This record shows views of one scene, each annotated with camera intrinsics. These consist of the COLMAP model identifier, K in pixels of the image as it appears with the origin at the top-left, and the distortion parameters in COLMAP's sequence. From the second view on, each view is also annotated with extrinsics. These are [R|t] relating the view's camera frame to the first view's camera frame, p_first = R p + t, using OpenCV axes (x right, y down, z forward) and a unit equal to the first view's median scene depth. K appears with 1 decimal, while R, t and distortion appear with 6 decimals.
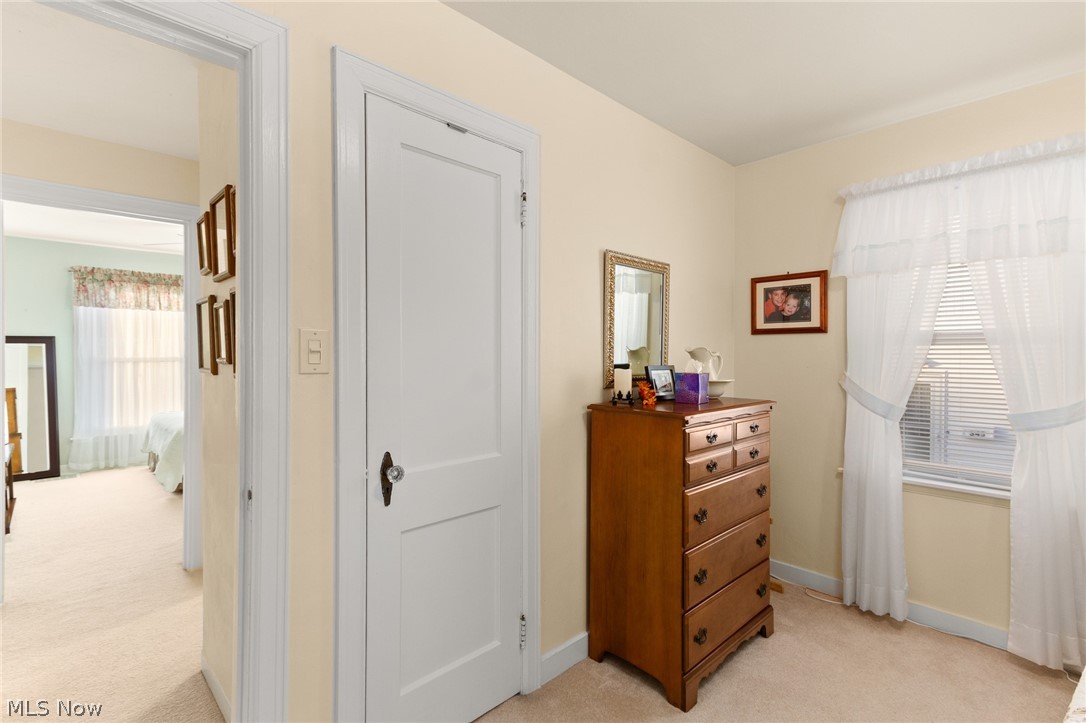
lens RADIAL K [[500.0, 0, 541.0], [0, 500.0, 358.4], [0, 0, 1]] dist [-0.003416, -0.000187]
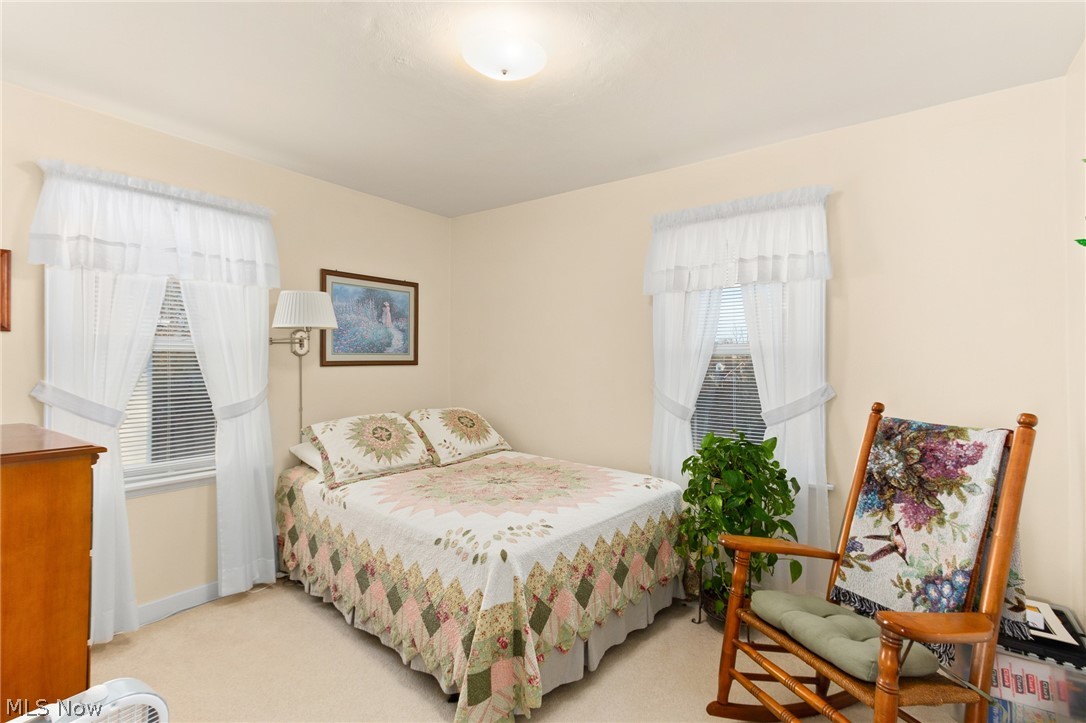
lens RADIAL K [[500.0, 0, 542.4], [0, 500.0, 361.0], [0, 0, 1]] dist [-0.003416, -0.000187]
pose [[-0.207109, 0.000791, 0.978318, -0.361224], [0.009828, 0.999951, 0.001272, 0.001724], [-0.978269, 0.009878, -0.207106, 0.370676]]
